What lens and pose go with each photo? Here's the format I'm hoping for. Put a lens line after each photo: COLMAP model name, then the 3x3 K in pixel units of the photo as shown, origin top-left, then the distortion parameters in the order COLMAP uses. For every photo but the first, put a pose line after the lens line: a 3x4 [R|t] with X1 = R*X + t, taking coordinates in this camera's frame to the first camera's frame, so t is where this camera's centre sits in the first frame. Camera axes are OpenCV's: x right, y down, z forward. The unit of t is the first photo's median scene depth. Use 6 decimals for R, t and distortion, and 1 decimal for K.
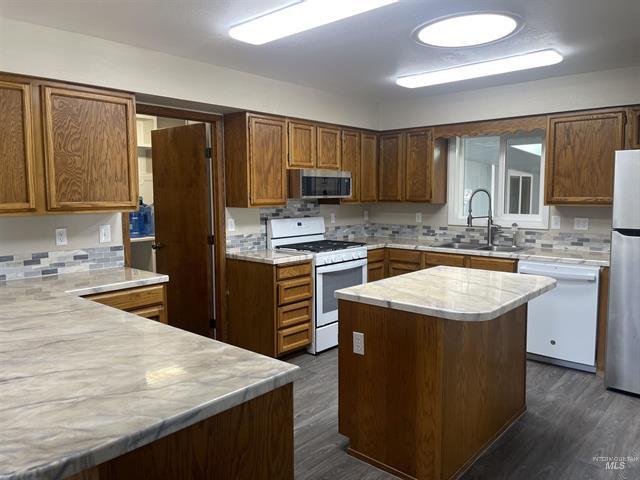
lens RADIAL K [[485.8, 0, 317.8], [0, 485.8, 237.6], [0, 0, 1]] dist [0.079567, -0.105718]
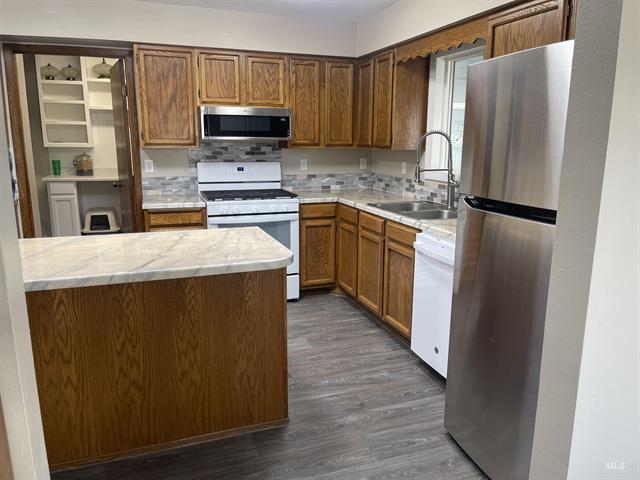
lens RADIAL K [[485.8, 0, 317.8], [0, 485.8, 237.6], [0, 0, 1]] dist [0.079567, -0.105718]
pose [[0.875817, 0.108977, -0.470178, 0.539016], [-0.055921, 0.990527, 0.125416, -0.023496], [0.479392, -0.083549, 0.873615, 0.261856]]
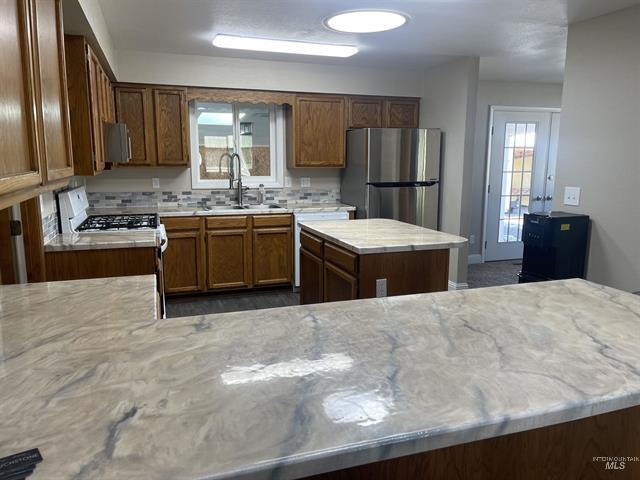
lens RADIAL K [[485.8, 0, 317.8], [0, 485.8, 237.6], [0, 0, 1]] dist [0.079567, -0.105718]
pose [[0.495722, -0.134771, 0.857960, -0.522772], [0.075694, 0.990831, 0.111908, -0.022087], [-0.865176, 0.009468, 0.501379, 0.304042]]
